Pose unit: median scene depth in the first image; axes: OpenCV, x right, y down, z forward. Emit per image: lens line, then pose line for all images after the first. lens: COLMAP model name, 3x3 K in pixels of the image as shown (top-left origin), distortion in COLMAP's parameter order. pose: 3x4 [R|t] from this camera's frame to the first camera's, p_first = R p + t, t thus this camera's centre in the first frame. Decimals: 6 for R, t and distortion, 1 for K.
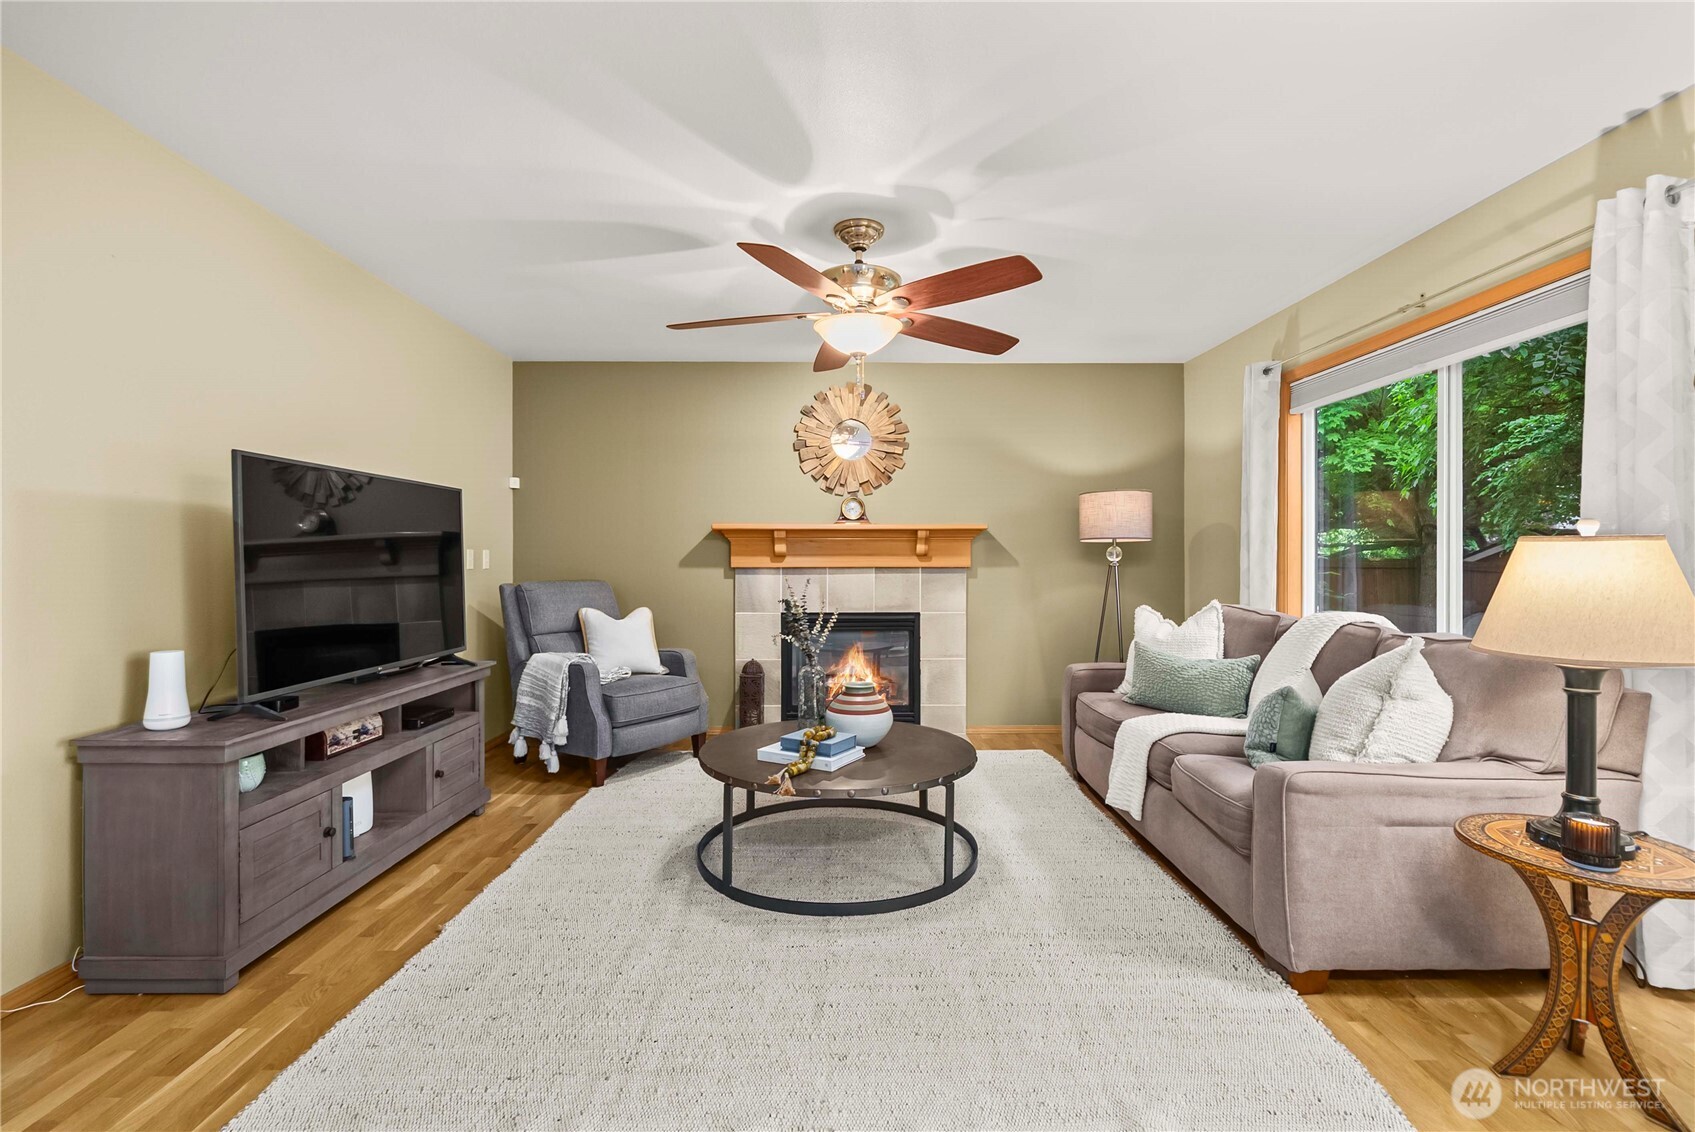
lens RADIAL K [[758.2, 0, 846.0], [0, 758.2, 560.3], [0, 0, 1]] dist [0.000291, 0.001086]
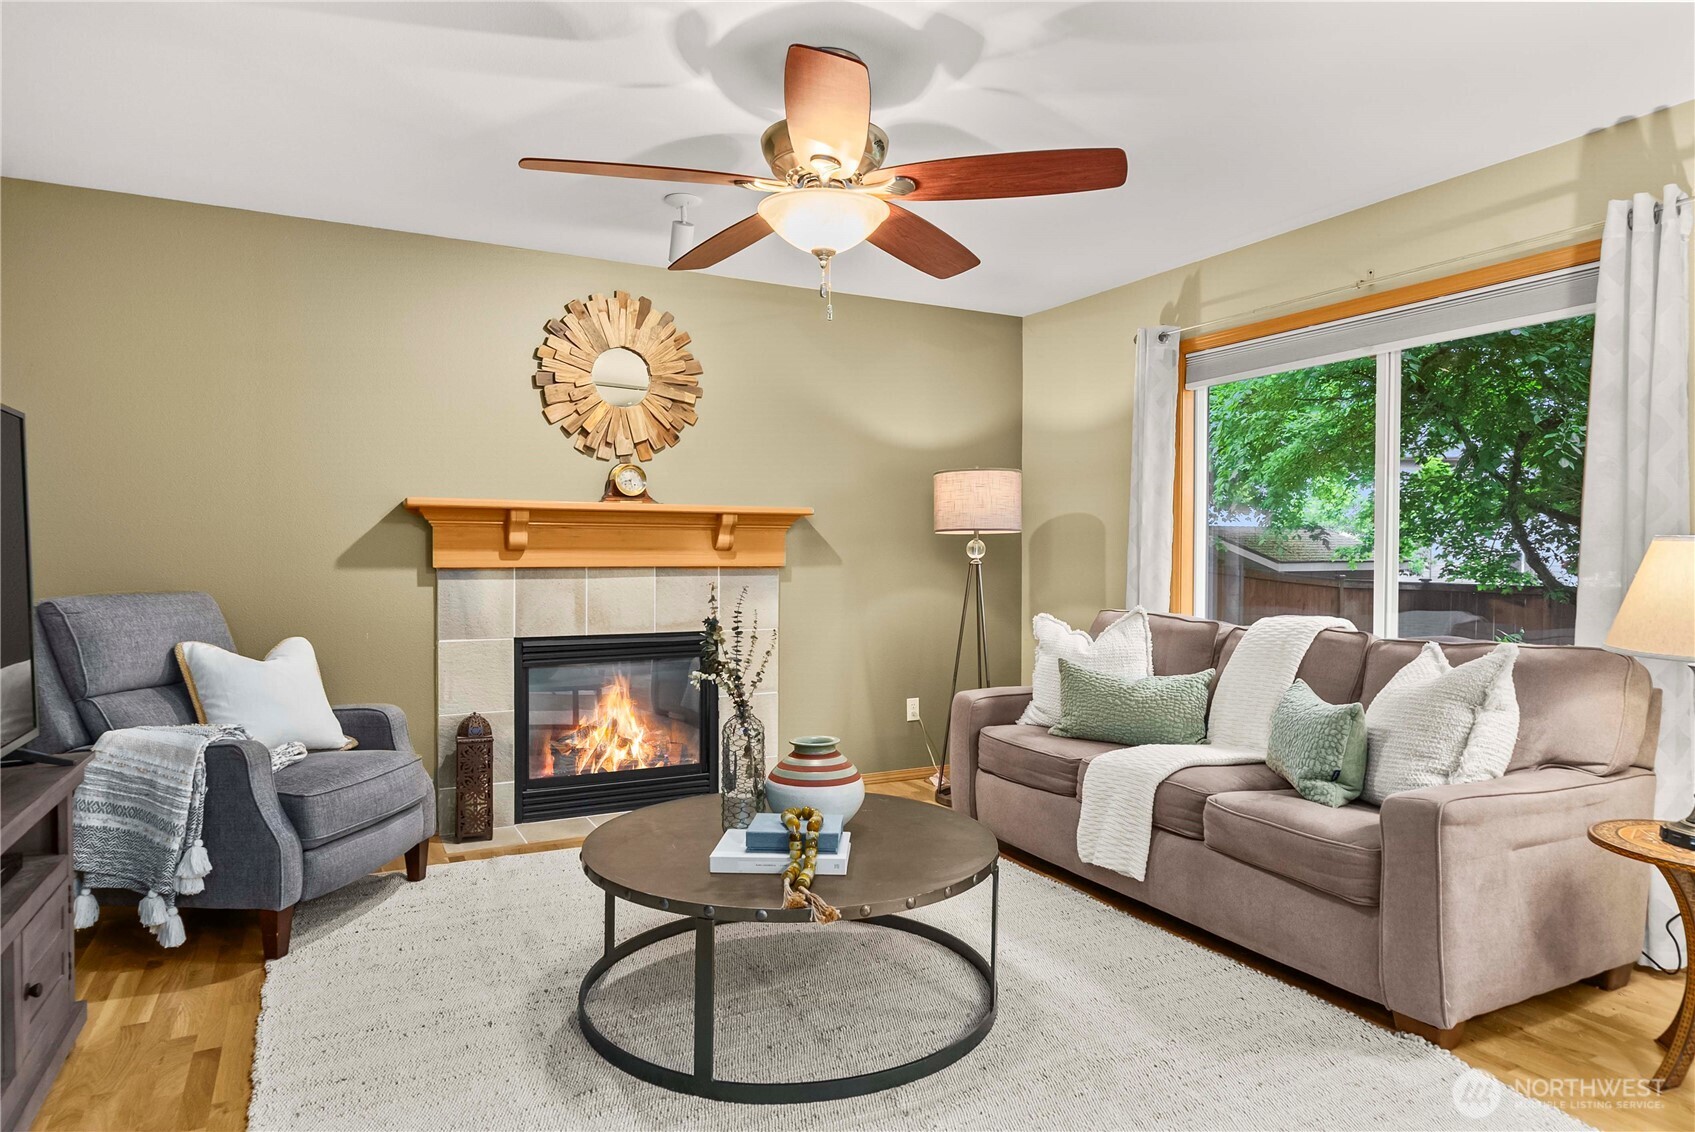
lens RADIAL K [[1005.5, 0, 847.0], [0, 1005.5, 572.9], [0, 0, 1]] dist [0.004889, -0.002972]
pose [[0.893335, -0.005558, 0.449356, -0.285039], [-0.002258, 0.999855, 0.016855, -0.001454], [-0.449385, -0.016072, 0.893194, 0.145459]]
